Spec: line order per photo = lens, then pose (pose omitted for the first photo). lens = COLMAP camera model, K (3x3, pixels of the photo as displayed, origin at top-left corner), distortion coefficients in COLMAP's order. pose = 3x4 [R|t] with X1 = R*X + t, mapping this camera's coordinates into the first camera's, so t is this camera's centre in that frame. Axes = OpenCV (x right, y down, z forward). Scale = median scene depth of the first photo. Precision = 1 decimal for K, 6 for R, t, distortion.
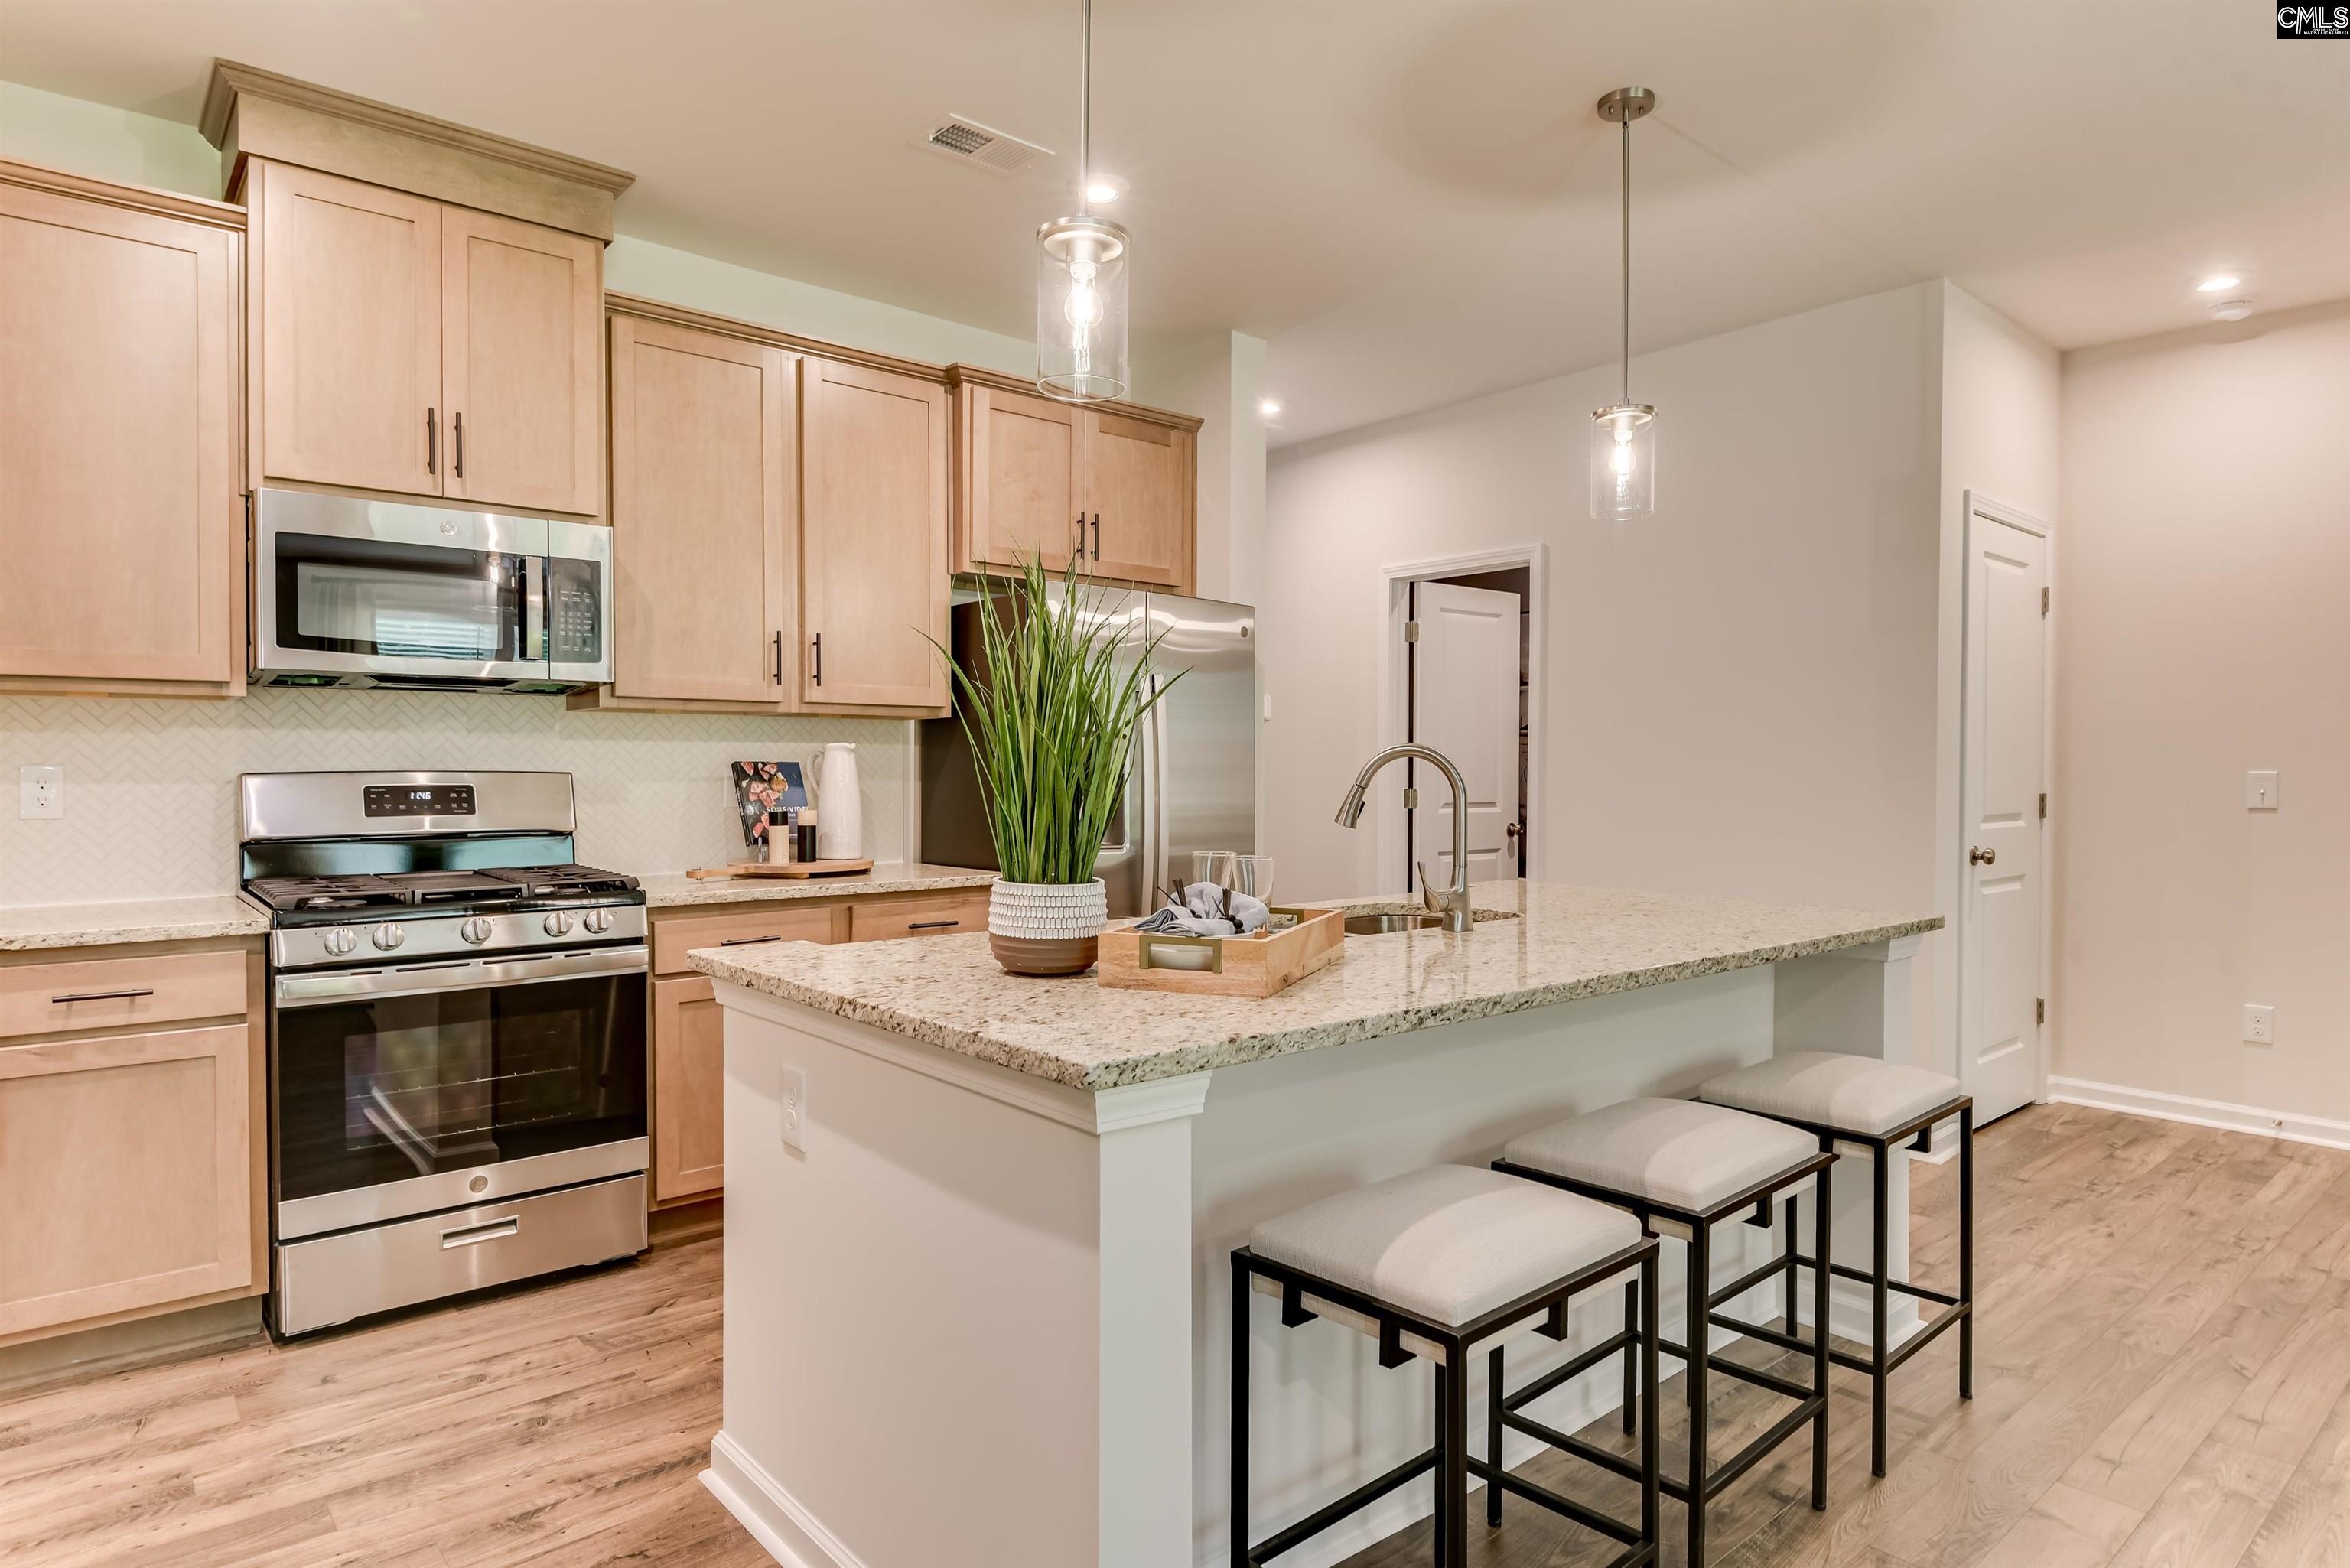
lens RADIAL K [[1307.1, 0, 1174.2], [0, 1307.1, 792.4], [0, 0, 1]] dist [0.040667, -0.050587]
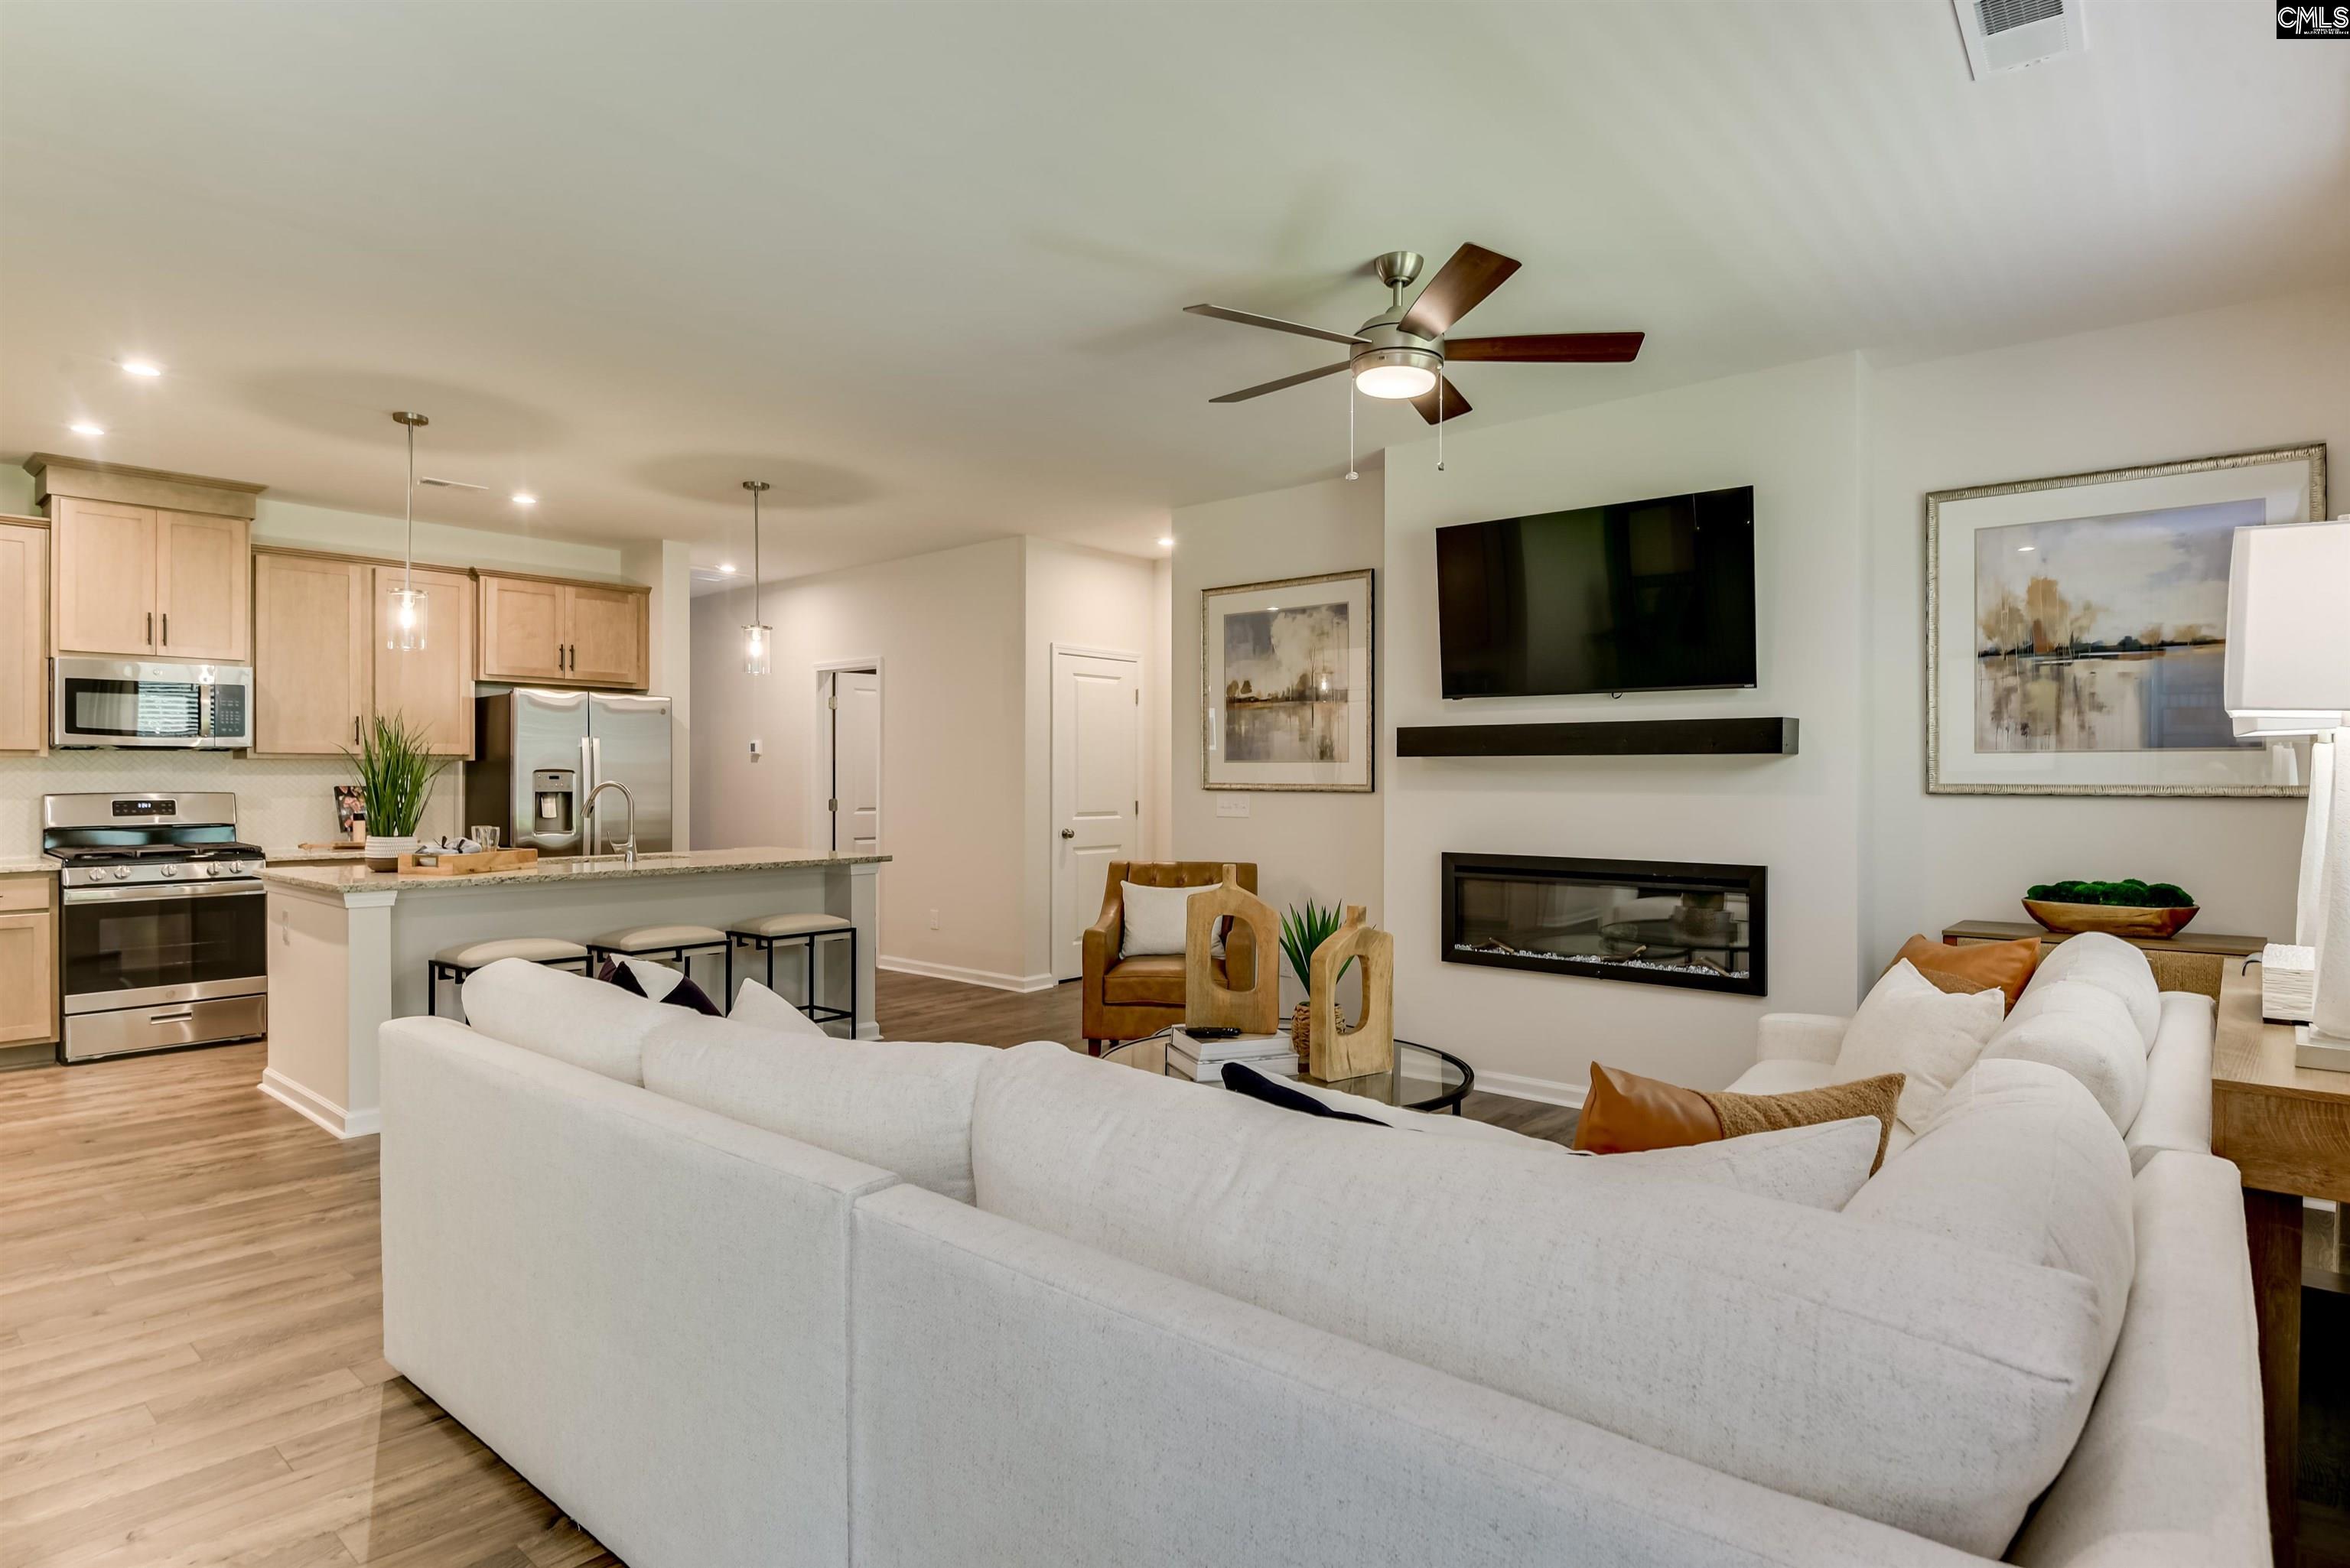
lens RADIAL K [[1233.7, 0, 1175.0], [0, 1233.7, 784.0], [0, 0, 1]] dist [0.029814, -0.031523]
pose [[0.989916, -0.002862, 0.141623, 0.677214], [0.004874, 0.999892, -0.013857, 0.003735], [-0.141568, 0.014407, 0.989824, -1.031065]]
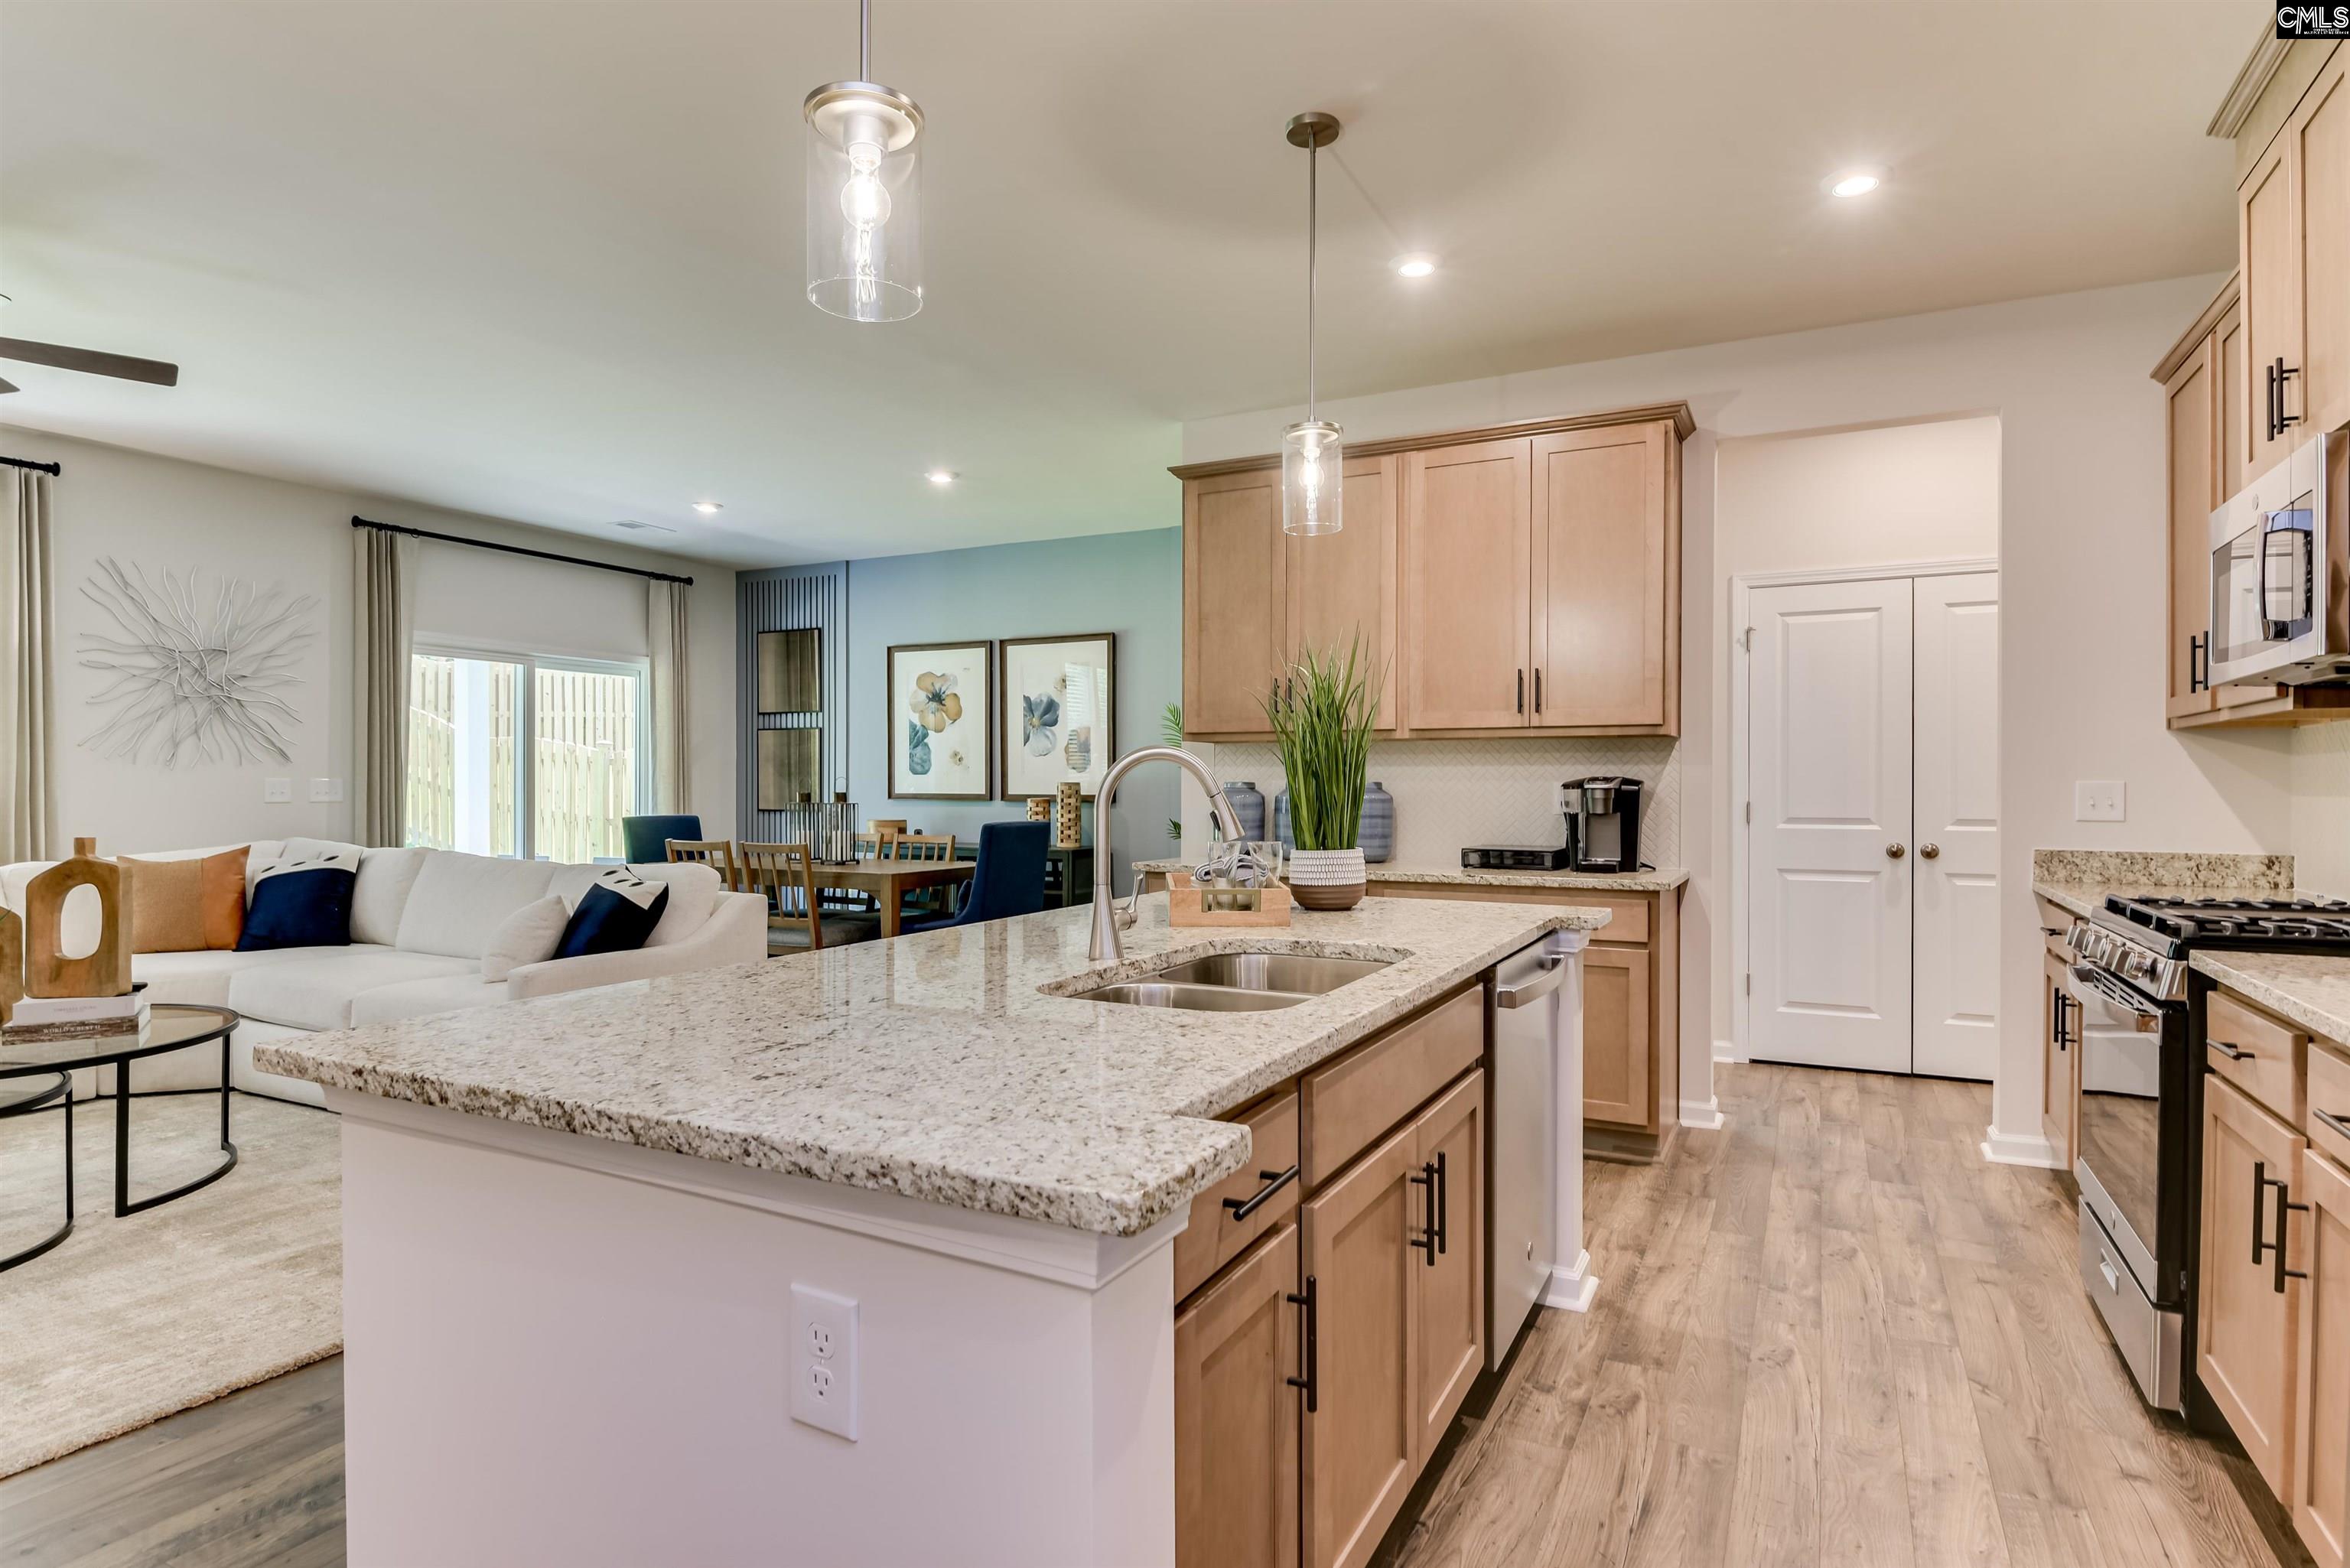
lens RADIAL K [[1243.4, 0, 1177.5], [0, 1243.4, 790.8], [0, 0, 1]] dist [0.023195, -0.033060]
pose [[-0.926013, -0.002342, -0.377485, 0.382364], [-0.011923, 0.999663, 0.023046, -0.019585], [0.377304, 0.025841, -0.925729, 1.402626]]
